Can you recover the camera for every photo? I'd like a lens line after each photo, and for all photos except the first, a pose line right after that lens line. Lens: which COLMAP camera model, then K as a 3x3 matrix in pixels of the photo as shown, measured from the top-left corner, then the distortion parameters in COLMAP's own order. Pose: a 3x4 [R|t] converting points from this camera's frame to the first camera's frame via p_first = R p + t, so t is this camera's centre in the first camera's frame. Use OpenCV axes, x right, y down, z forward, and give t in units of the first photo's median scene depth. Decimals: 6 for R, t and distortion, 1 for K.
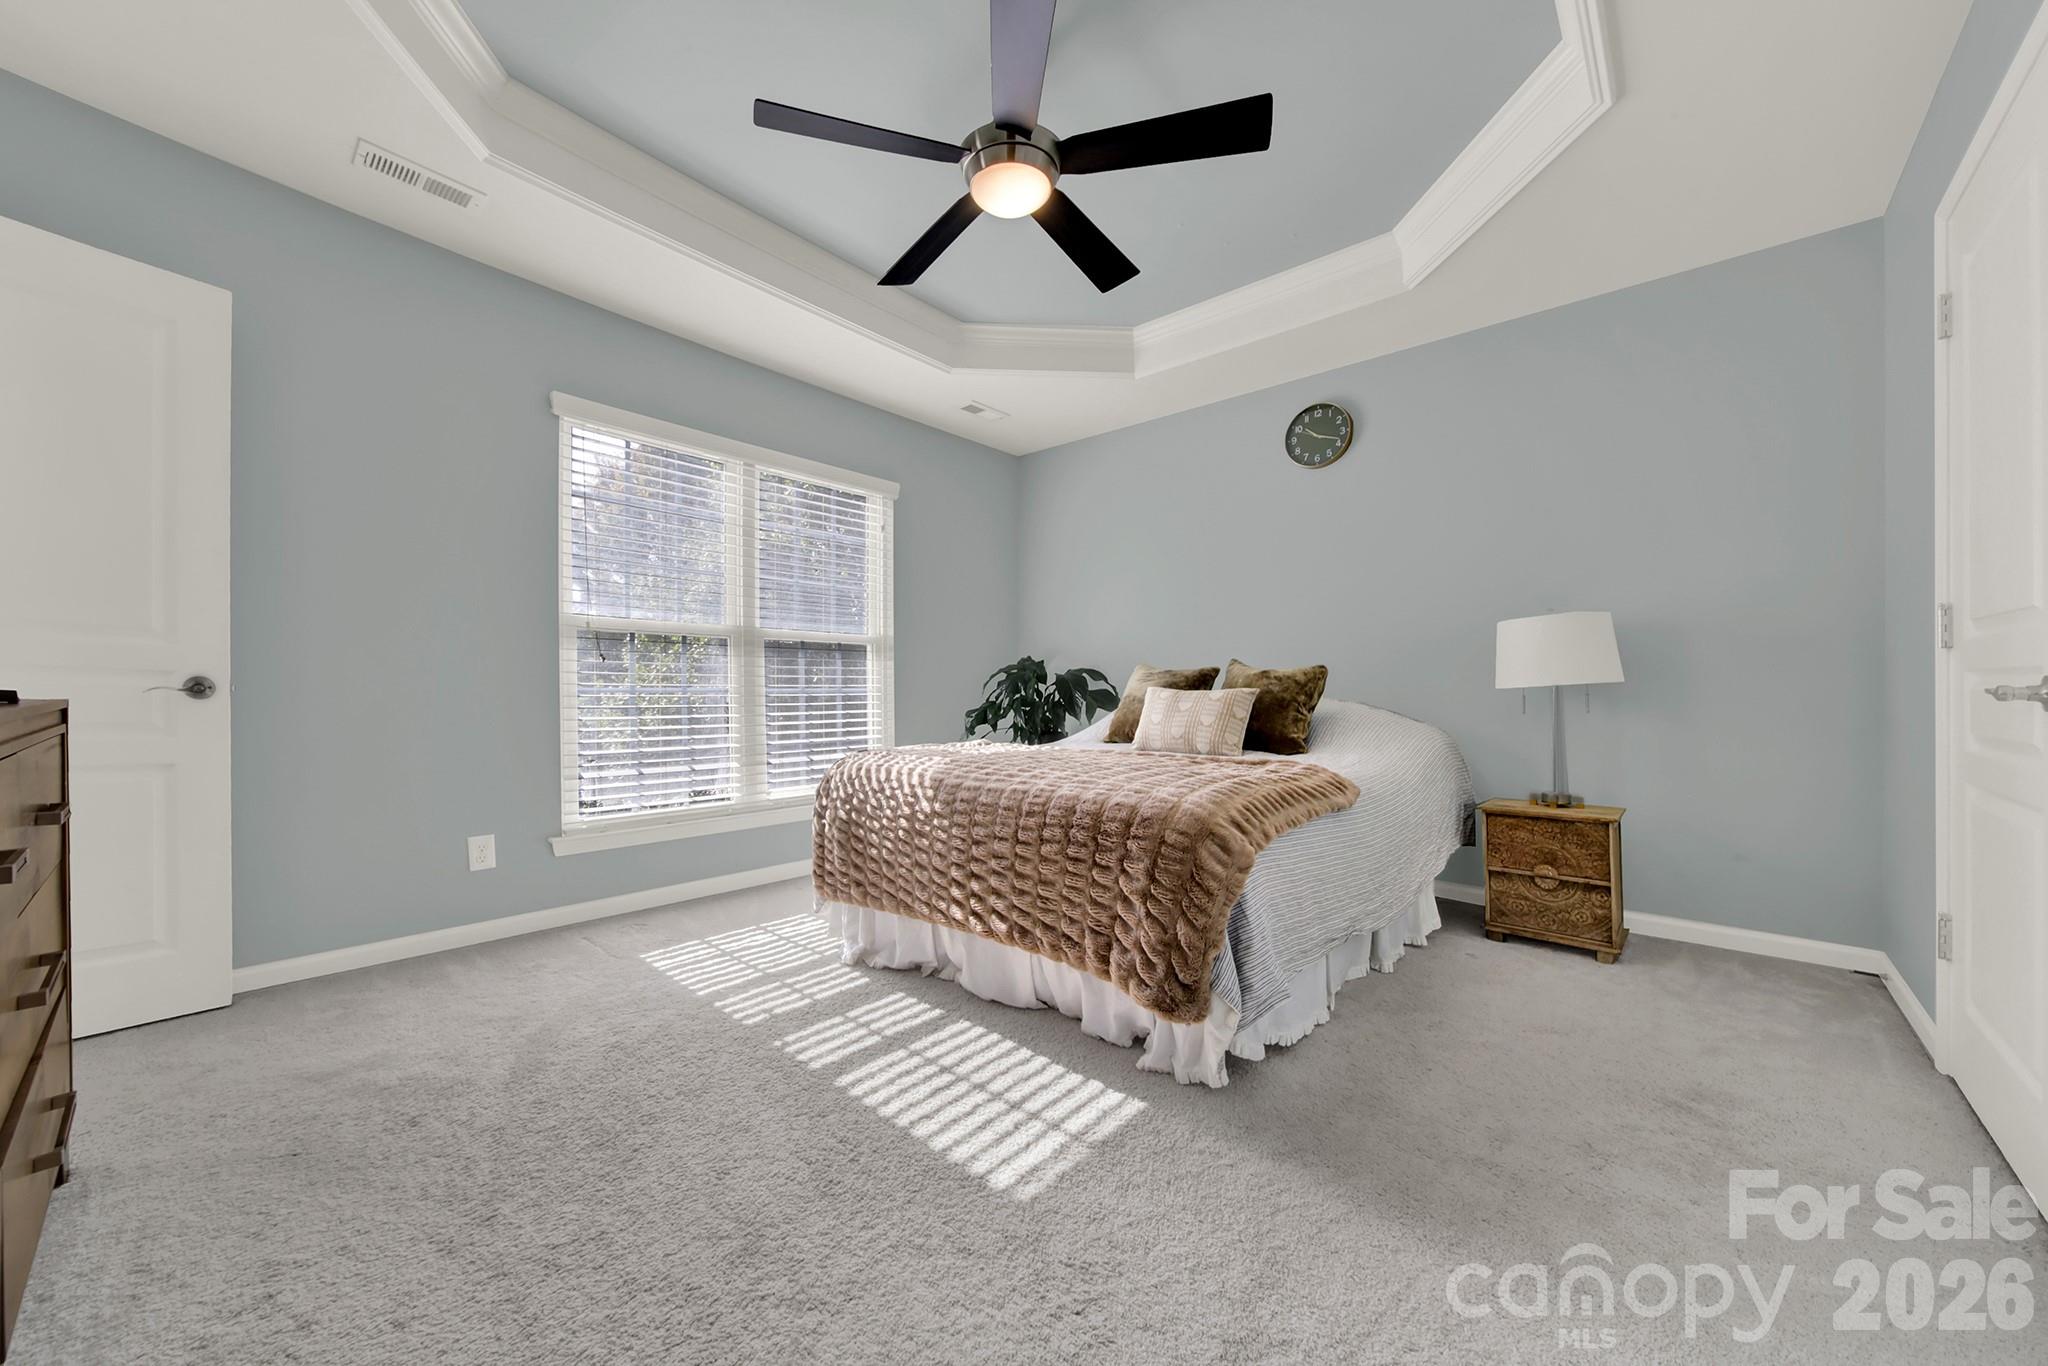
lens RADIAL K [[759.1, 0, 1028.0], [0, 759.1, 687.5], [0, 0, 1]] dist [0.012688, 0.000182]
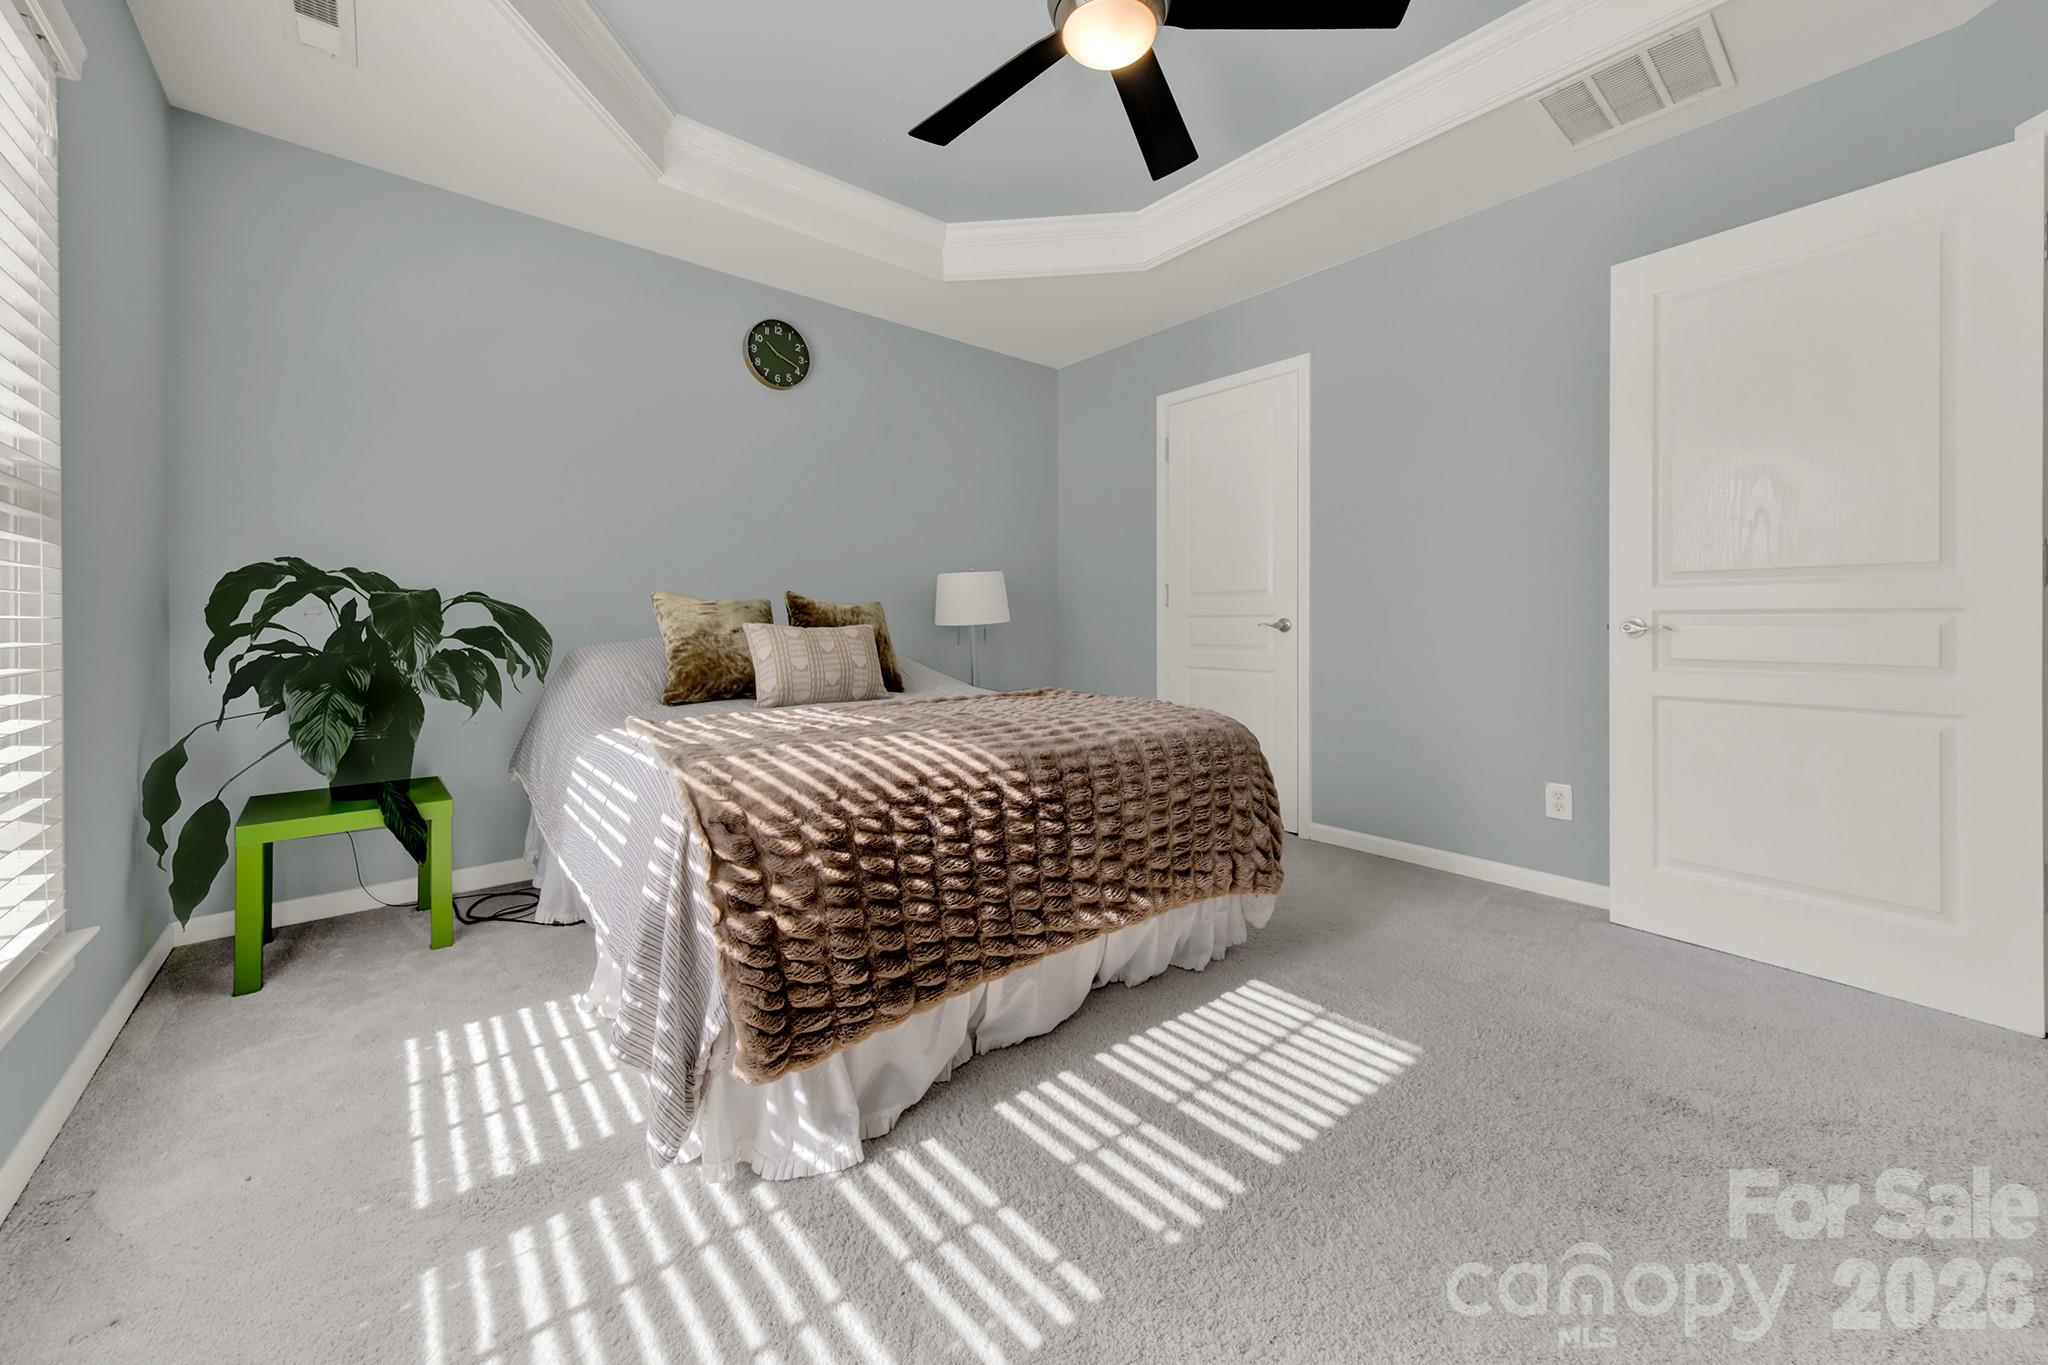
lens RADIAL K [[759.1, 0, 1047.4], [0, 759.1, 615.5], [0, 0, 1]] dist [0.012688, 0.000182]
pose [[0.140642, 0.012237, 0.989985, -0.784170], [0.003096, 0.999913, -0.012799, 0.004455], [-0.990056, 0.004866, 0.140592, 0.862366]]
